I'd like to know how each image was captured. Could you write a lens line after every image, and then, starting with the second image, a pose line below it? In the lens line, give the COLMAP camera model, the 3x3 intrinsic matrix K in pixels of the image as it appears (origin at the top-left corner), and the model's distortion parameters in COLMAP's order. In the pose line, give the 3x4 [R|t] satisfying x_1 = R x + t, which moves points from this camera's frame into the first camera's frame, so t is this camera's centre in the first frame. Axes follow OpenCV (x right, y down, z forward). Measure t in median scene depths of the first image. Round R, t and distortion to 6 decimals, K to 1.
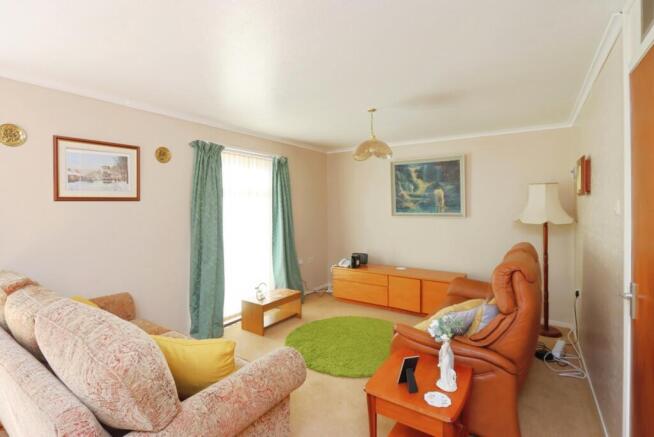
lens RADIAL K [[316.3, 0, 325.3], [0, 316.3, 203.5], [0, 0, 1]] dist [-0.008782, 0.000218]
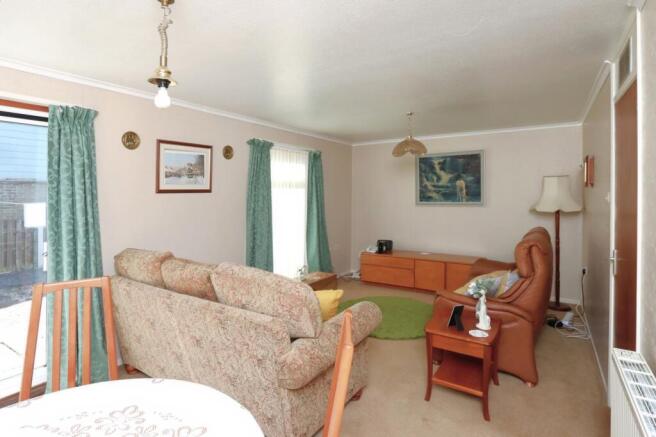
lens RADIAL K [[344.9, 0, 328.3], [0, 344.9, 198.4], [0, 0, 1]] dist [-0.002150, -0.000272]
pose [[0.999851, -0.002314, 0.017110, -0.163089], [0.001994, 0.999823, 0.018700, -0.008402], [-0.017151, -0.018663, 0.999679, -0.249612]]
